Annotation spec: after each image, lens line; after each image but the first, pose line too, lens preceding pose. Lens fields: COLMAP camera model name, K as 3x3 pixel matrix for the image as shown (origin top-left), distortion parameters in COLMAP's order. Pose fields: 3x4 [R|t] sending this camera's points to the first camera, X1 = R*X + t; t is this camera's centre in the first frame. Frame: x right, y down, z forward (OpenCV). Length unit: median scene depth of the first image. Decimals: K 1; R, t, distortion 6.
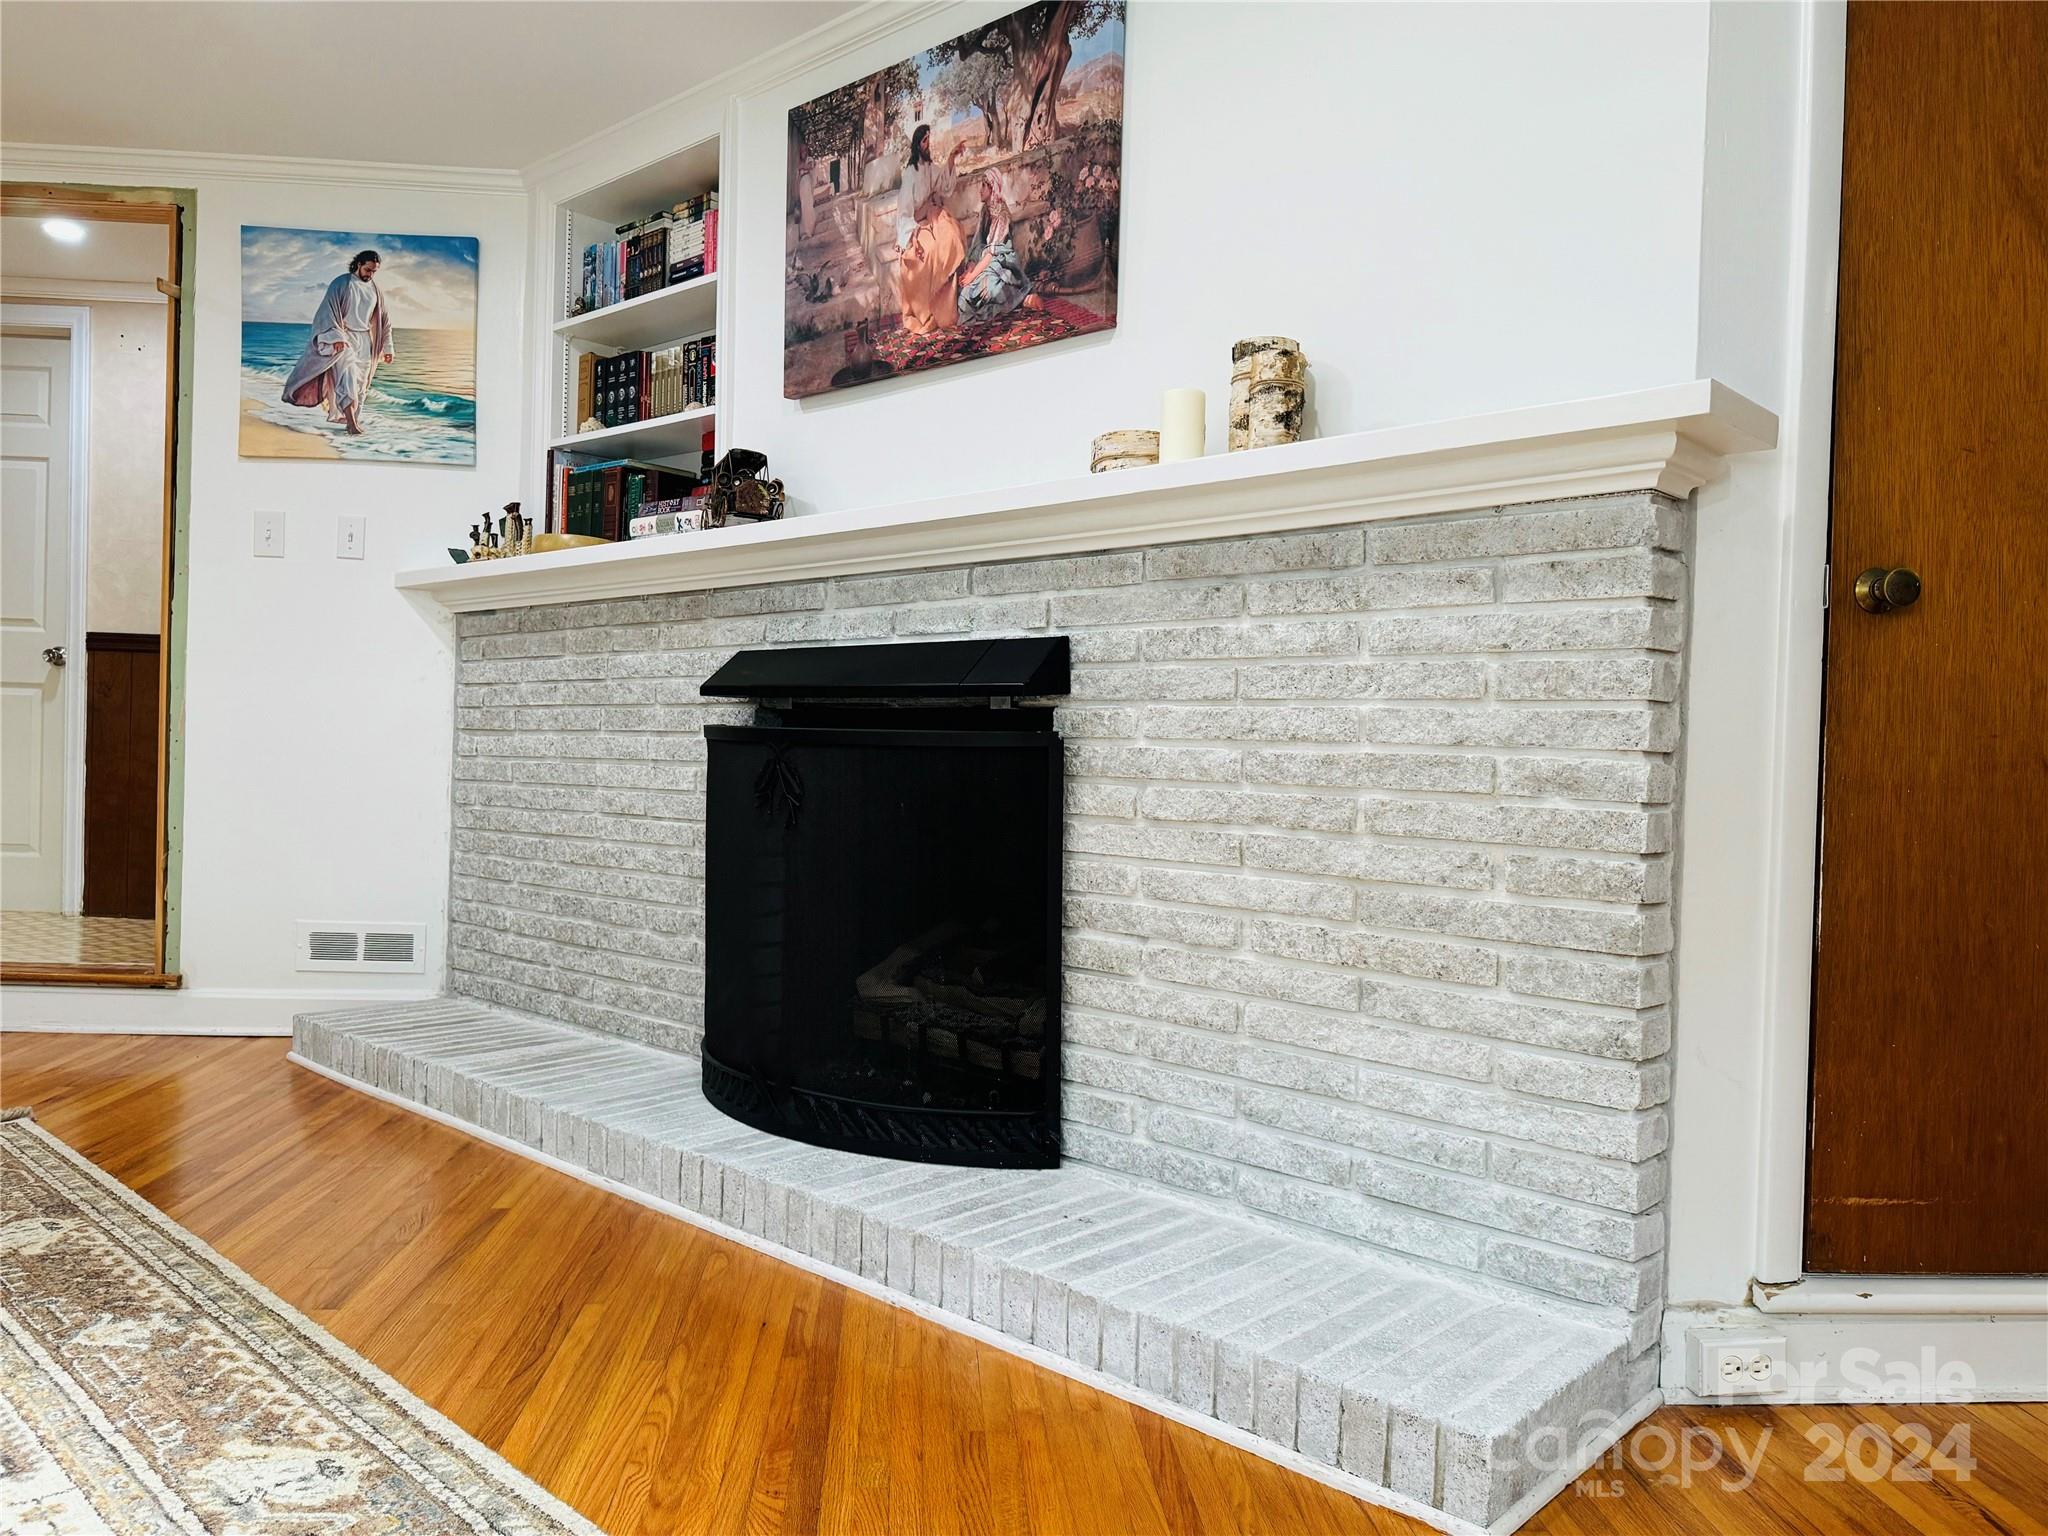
lens RADIAL K [[1524.3, 0, 1005.1], [0, 1524.3, 773.7], [0, 0, 1]] dist [0.062007, -0.054231]
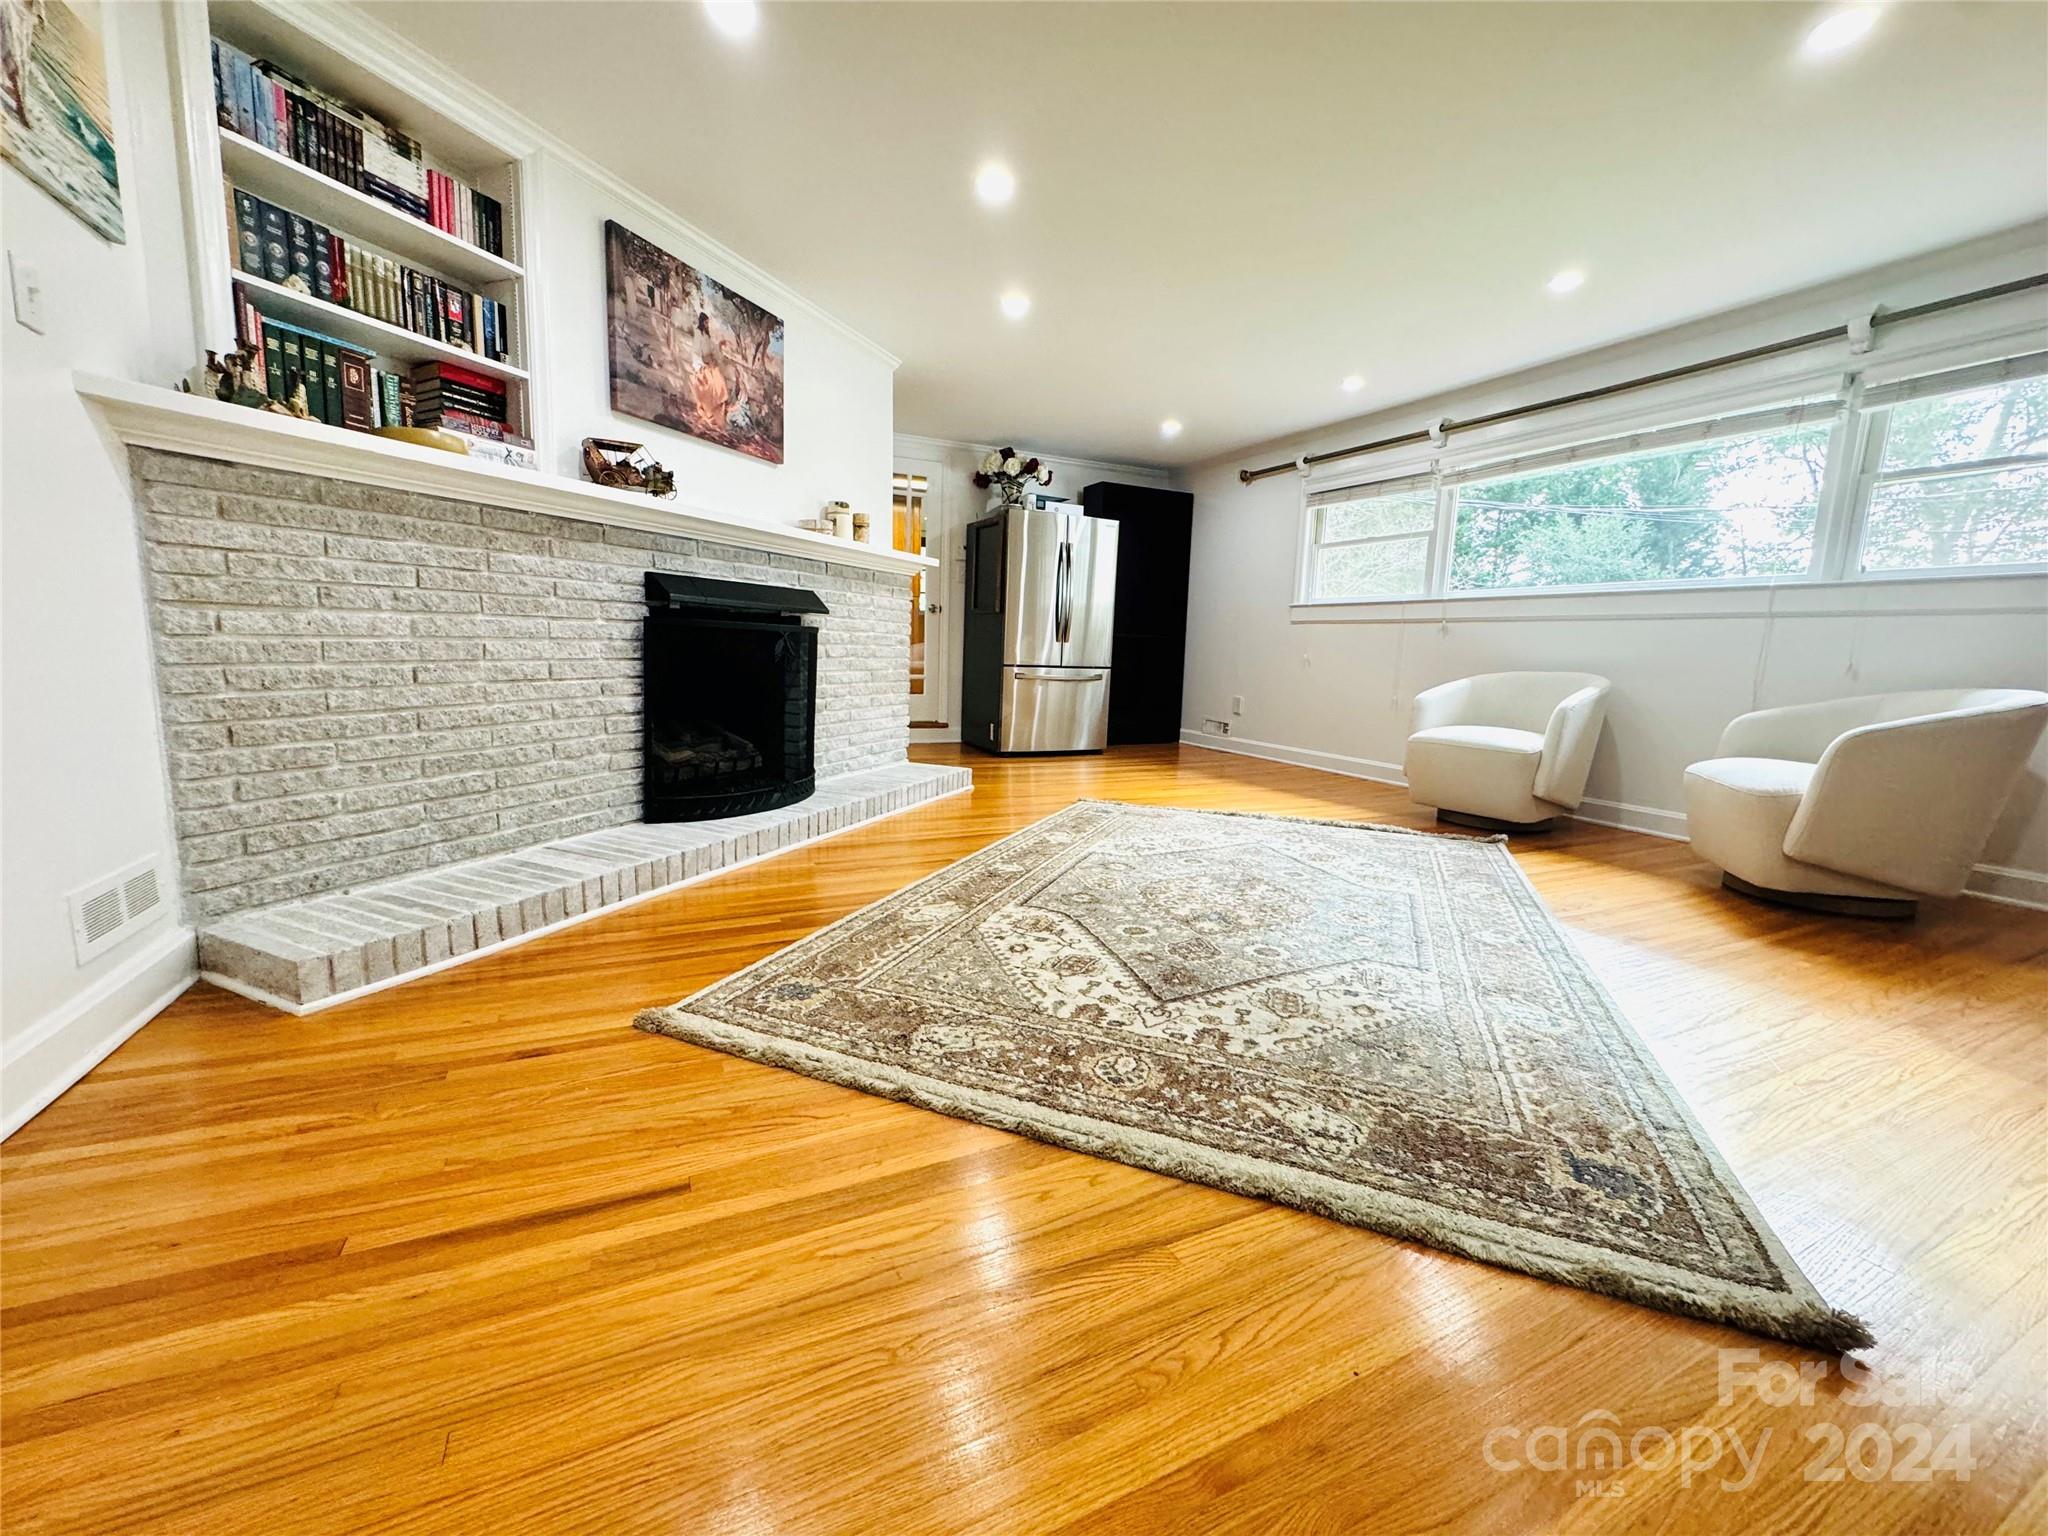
lens RADIAL K [[816.0, 0, 1017.7], [0, 816.0, 765.0], [0, 0, 1]] dist [-0.001491, -0.000491]
pose [[-0.367884, -0.173405, 0.913560, -1.339152], [-0.027759, 0.984068, 0.175609, -0.045885], [-0.929457, 0.039244, -0.366837, 1.093534]]
